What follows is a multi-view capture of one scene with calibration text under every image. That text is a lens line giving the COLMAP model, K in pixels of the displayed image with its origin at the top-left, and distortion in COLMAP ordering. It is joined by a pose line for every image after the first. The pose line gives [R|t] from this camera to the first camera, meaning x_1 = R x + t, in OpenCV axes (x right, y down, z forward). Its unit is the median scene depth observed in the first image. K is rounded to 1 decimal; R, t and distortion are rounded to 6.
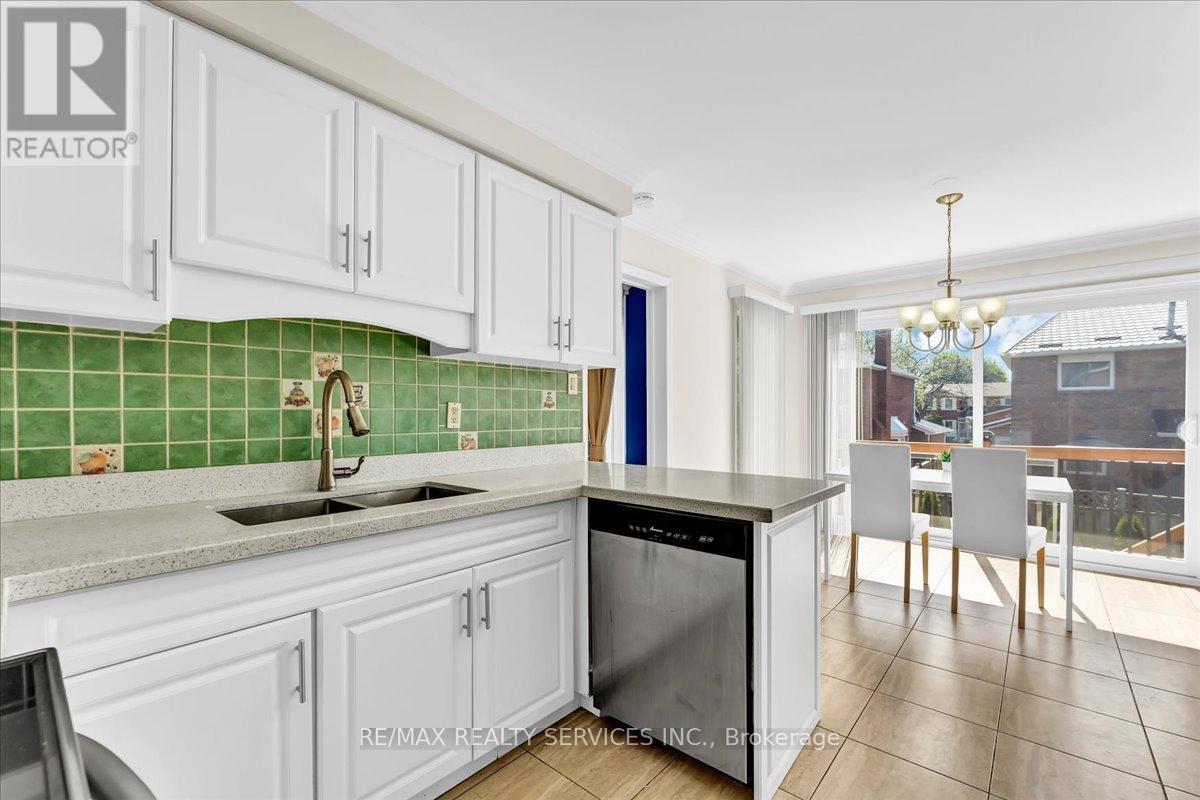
lens RADIAL K [[504.8, 0, 608.0], [0, 504.8, 409.0], [0, 0, 1]] dist [-0.005904, 0.000065]
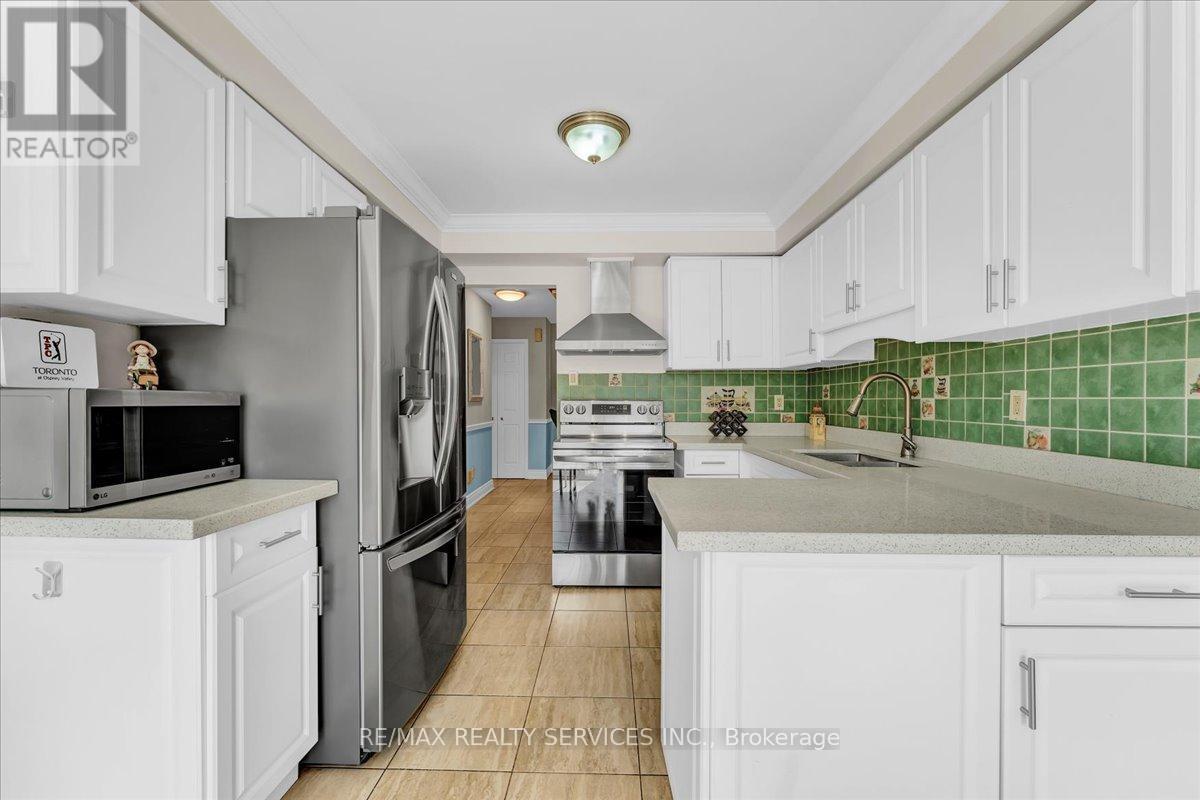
lens RADIAL K [[504.8, 0, 599.1], [0, 504.8, 401.2], [0, 0, 1]] dist [-0.005904, 0.000065]
pose [[-0.766500, 0.002521, -0.642240, 0.771232], [0.002249, 0.999997, 0.001241, 0.002969], [0.642241, -0.000493, -0.766503, 1.190671]]
